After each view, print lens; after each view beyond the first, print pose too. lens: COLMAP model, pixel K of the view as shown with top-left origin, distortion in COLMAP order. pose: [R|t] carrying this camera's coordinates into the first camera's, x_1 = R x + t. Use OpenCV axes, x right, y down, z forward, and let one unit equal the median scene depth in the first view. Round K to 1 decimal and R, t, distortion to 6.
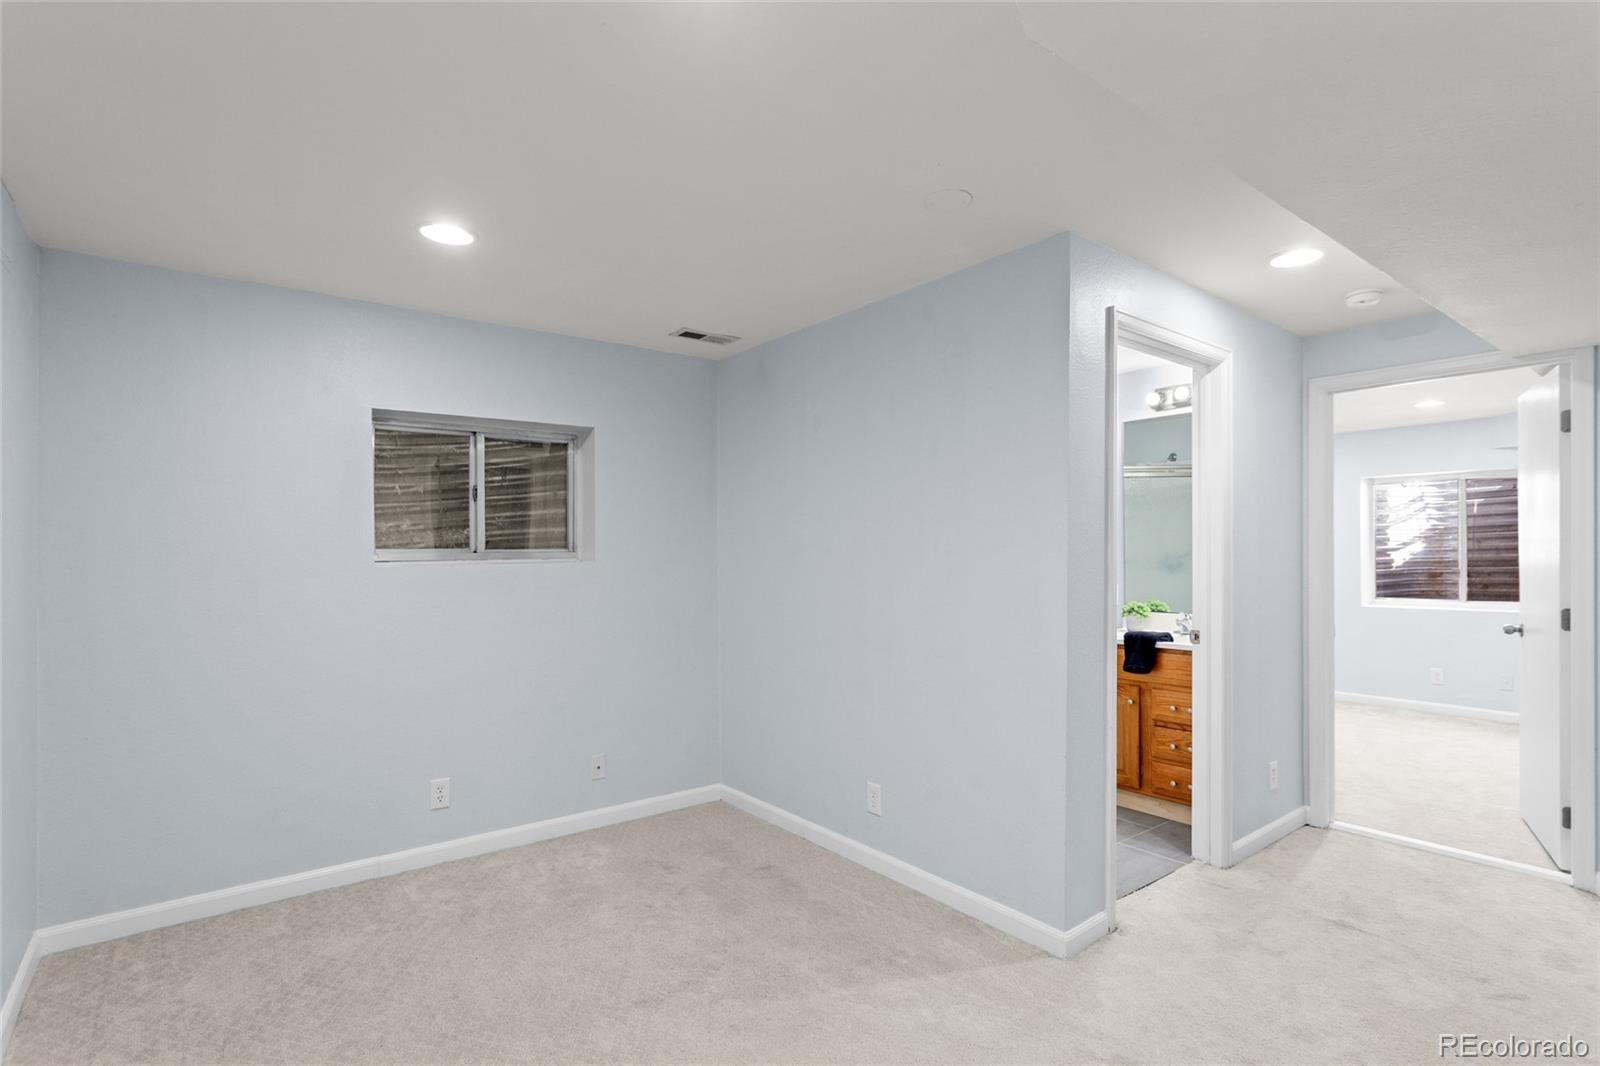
lens RADIAL K [[772.8, 0, 803.4], [0, 772.8, 551.3], [0, 0, 1]] dist [-0.010362, 0.004502]
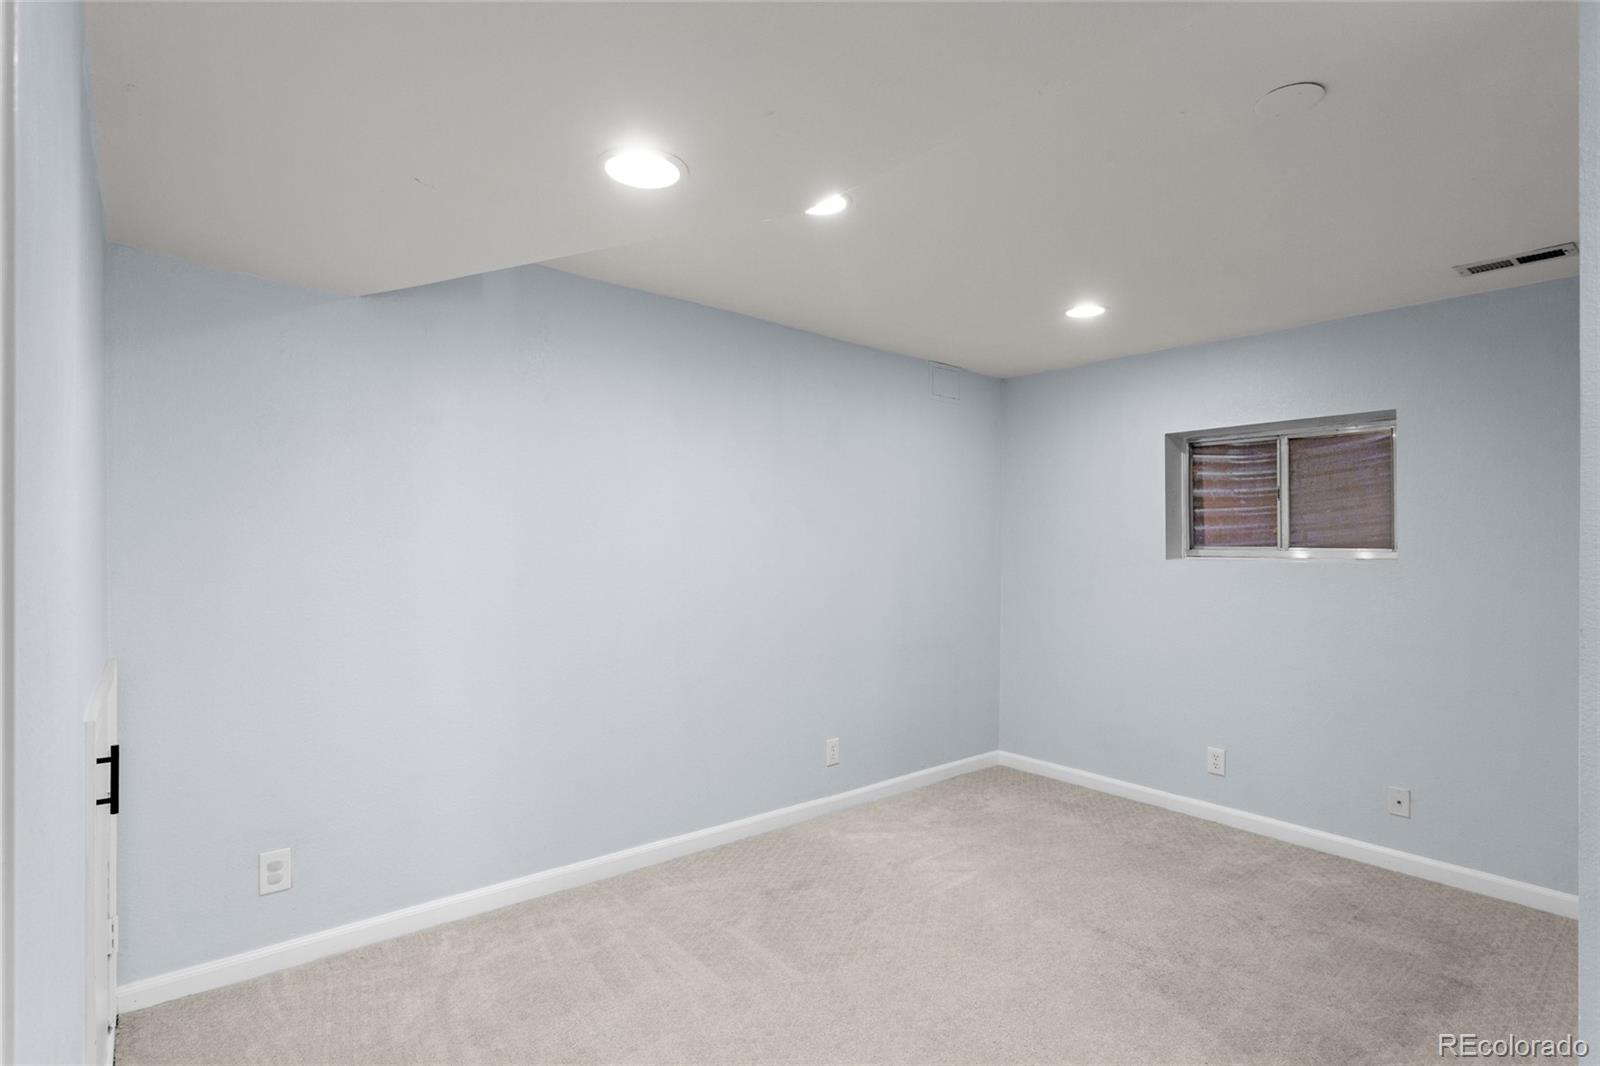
lens RADIAL K [[772.8, 0, 791.9], [0, 772.8, 537.8], [0, 0, 1]] dist [-0.010362, 0.004502]
pose [[0.041519, -0.004503, -0.999128, 0.656912], [-0.015336, 0.999869, -0.005143, 0.000097], [0.999020, 0.015536, 0.041445, 0.329385]]
